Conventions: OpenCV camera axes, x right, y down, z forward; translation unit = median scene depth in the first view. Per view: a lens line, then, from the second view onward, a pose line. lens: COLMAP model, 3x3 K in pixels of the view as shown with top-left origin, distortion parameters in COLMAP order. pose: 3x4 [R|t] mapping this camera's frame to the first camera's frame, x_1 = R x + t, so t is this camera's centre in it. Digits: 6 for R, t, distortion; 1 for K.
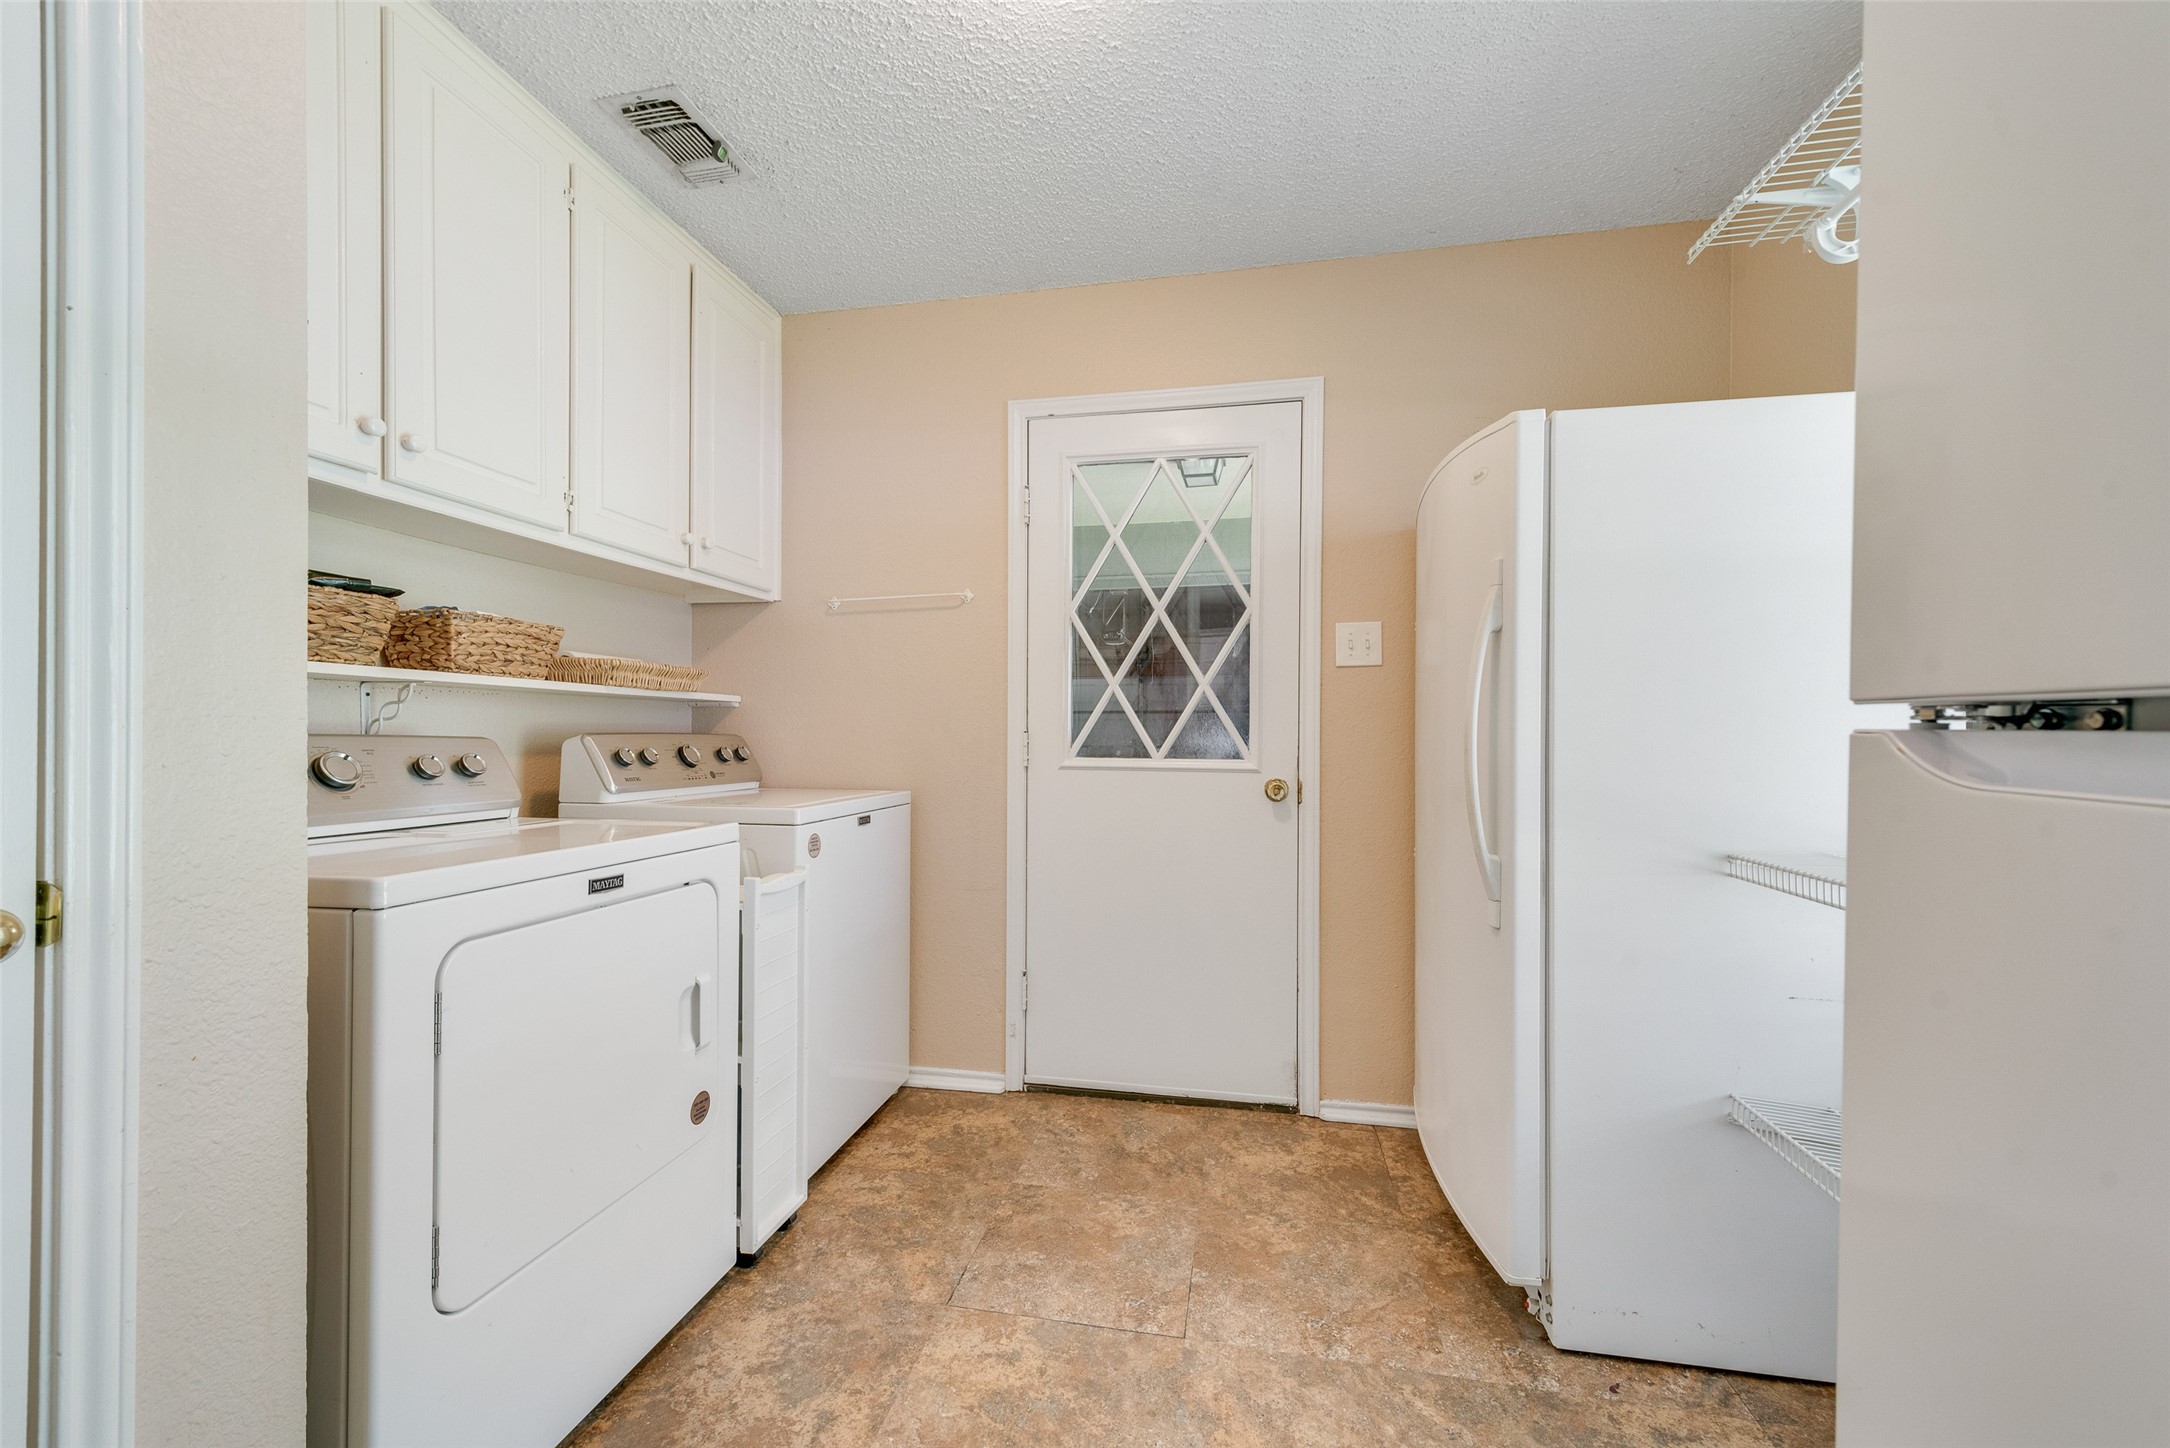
lens RADIAL K [[844.3, 0, 1084.4], [0, 844.3, 734.5], [0, 0, 1]] dist [0.000457, -0.000208]
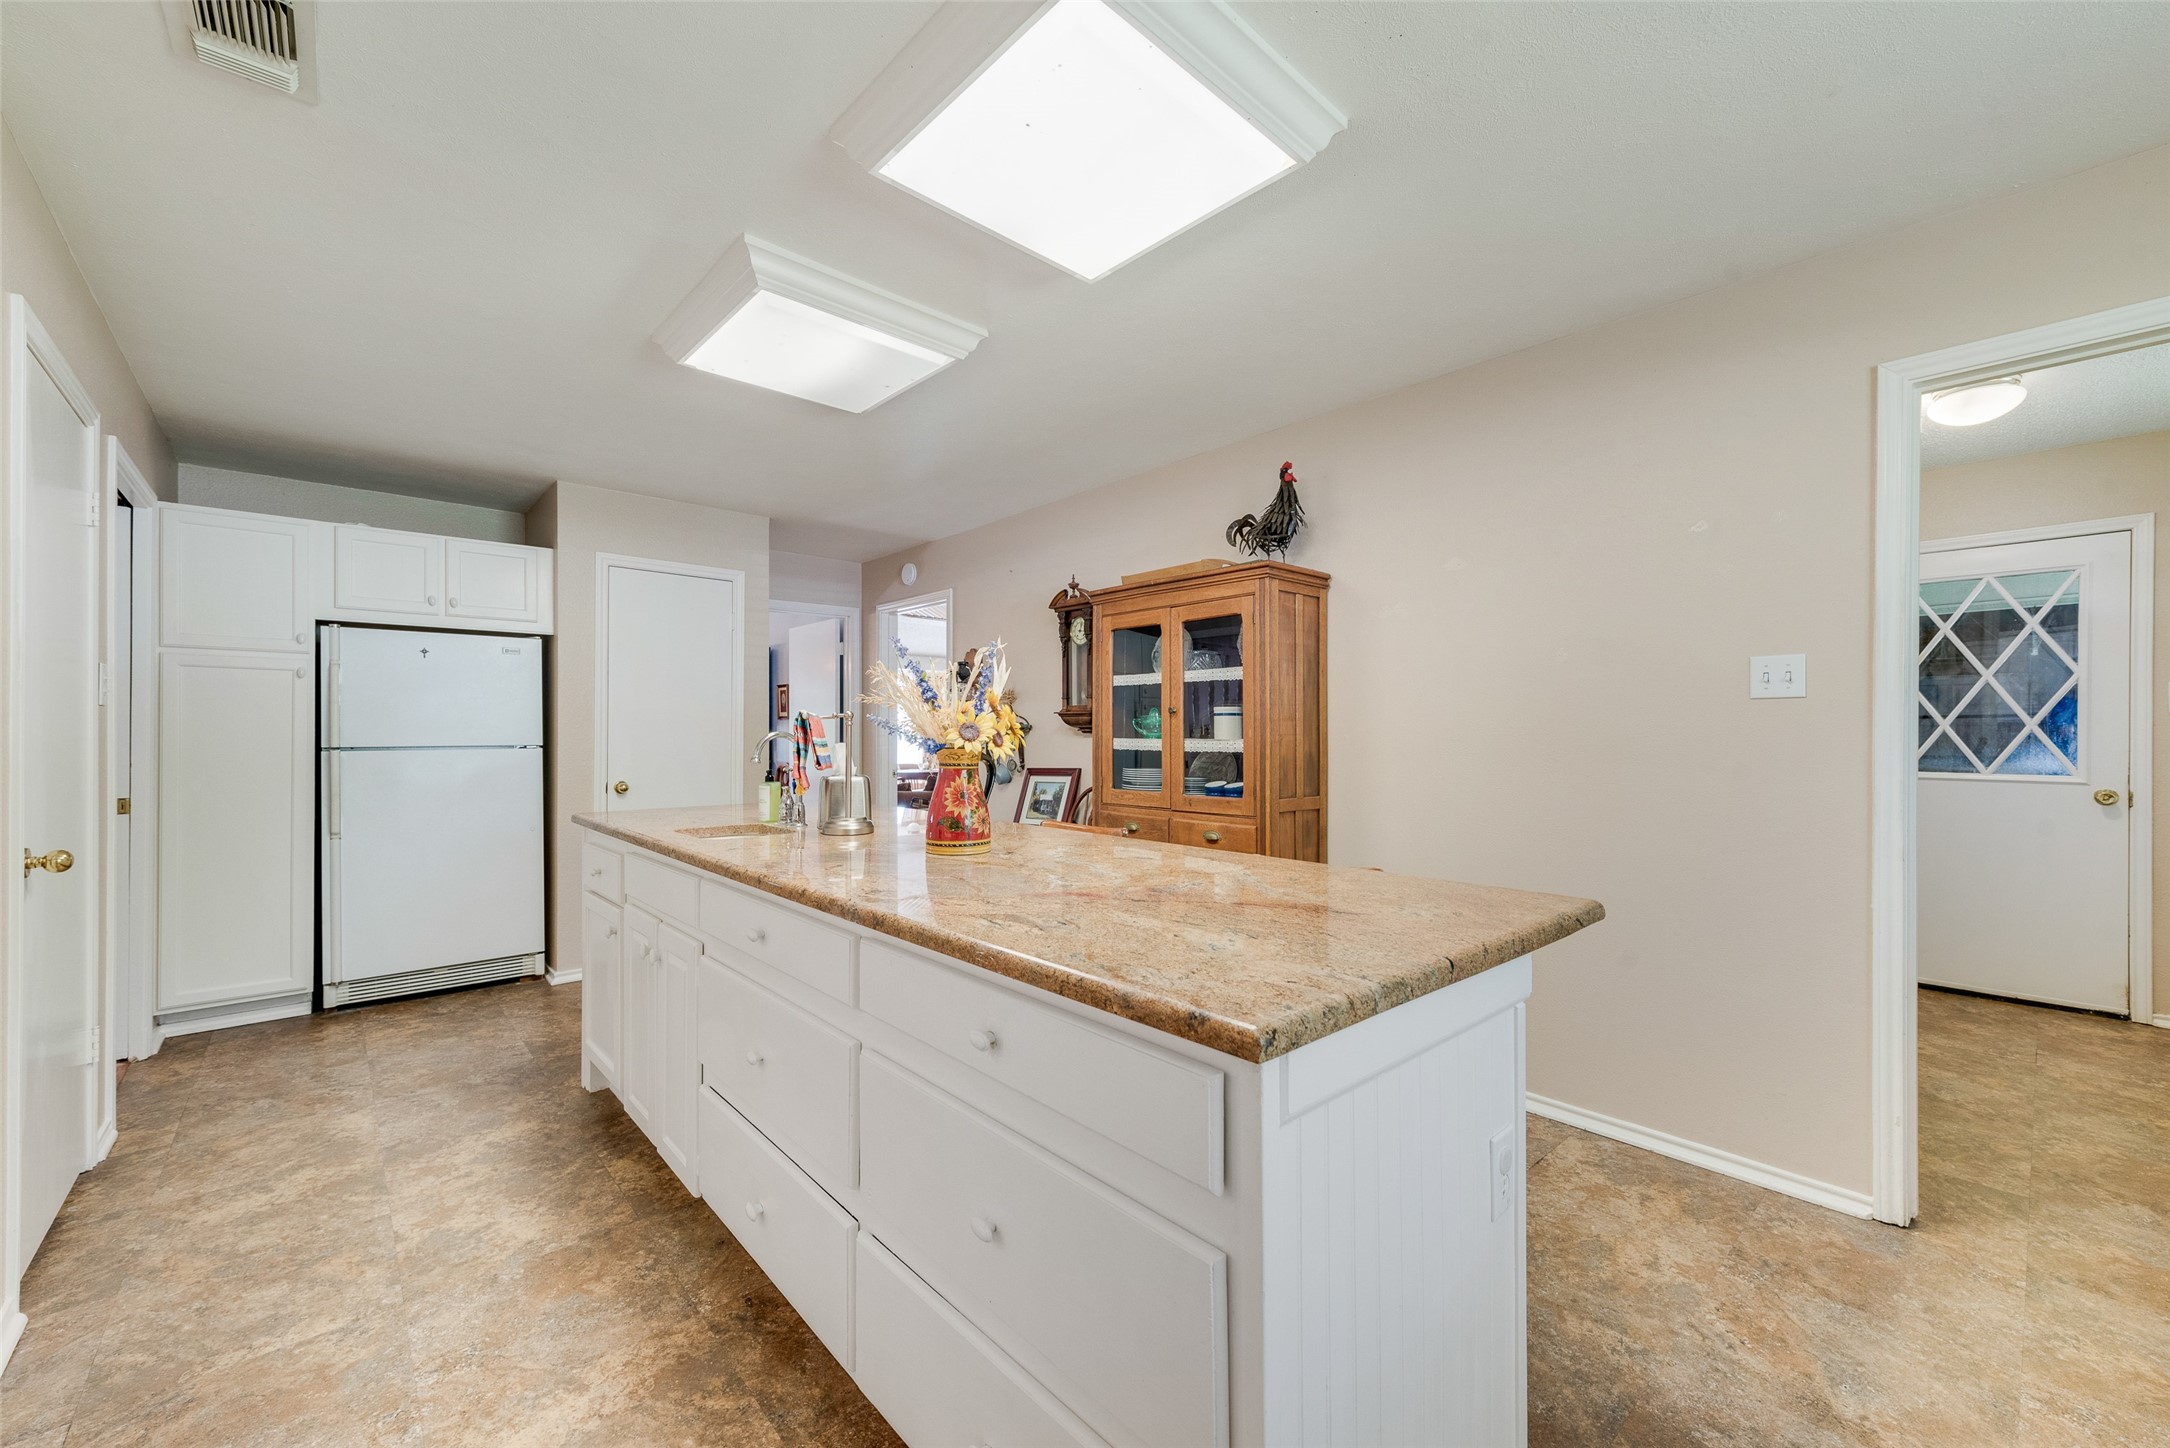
lens RADIAL K [[844.3, 0, 1084.4], [0, 844.3, 734.5], [0, 0, 1]] dist [0.000457, -0.000208]
pose [[0.785985, -0.006707, -0.618209, -0.252858], [0.010120, 0.999947, 0.002018, -0.062601], [0.618163, -0.007842, 0.786011, -1.217051]]
